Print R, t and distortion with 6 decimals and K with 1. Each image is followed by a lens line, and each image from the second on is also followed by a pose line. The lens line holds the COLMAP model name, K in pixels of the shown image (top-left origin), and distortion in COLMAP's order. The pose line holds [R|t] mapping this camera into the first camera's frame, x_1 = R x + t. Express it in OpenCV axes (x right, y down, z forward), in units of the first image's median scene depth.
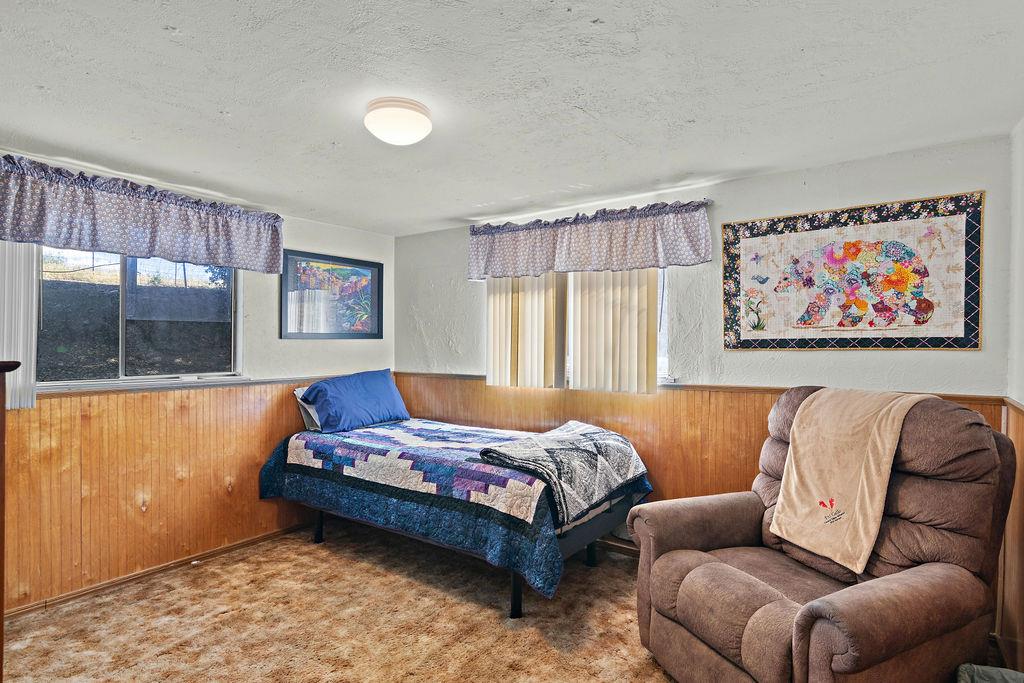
lens RADIAL K [[525.2, 0, 511.9], [0, 525.2, 343.1], [0, 0, 1]] dist [0.000244, 0.002291]
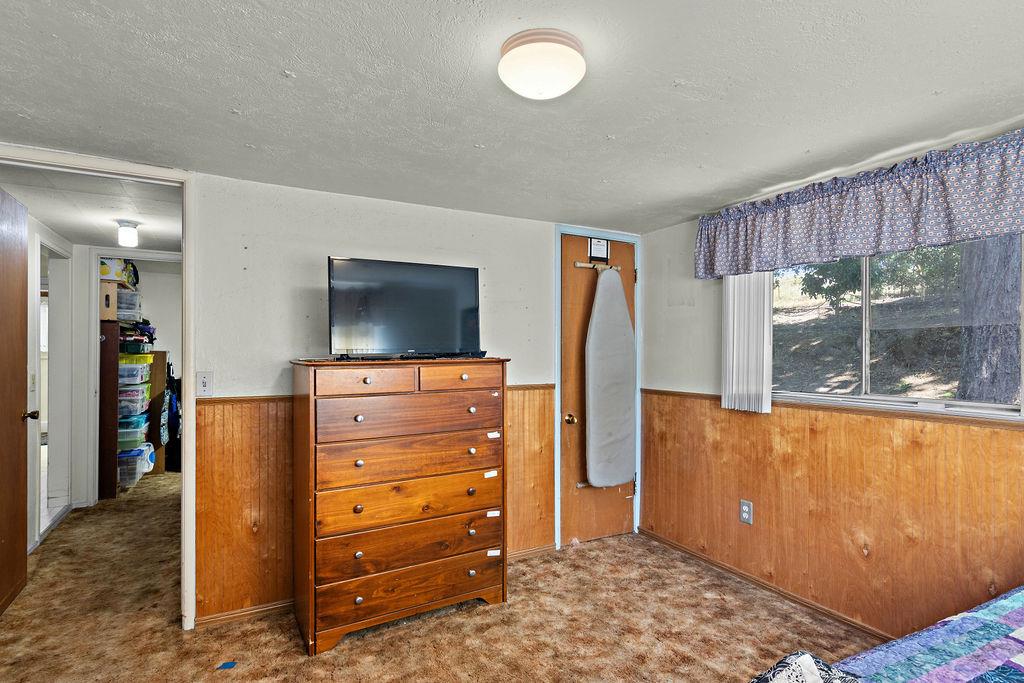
lens RADIAL K [[525.2, 0, 513.0], [0, 525.2, 349.6], [0, 0, 1]] dist [0.000244, 0.002291]
pose [[-0.426344, -0.010104, -0.904505, 0.345416], [-0.003308, 0.999948, -0.009612, -0.002548], [0.904555, -0.001106, -0.426355, 0.924703]]
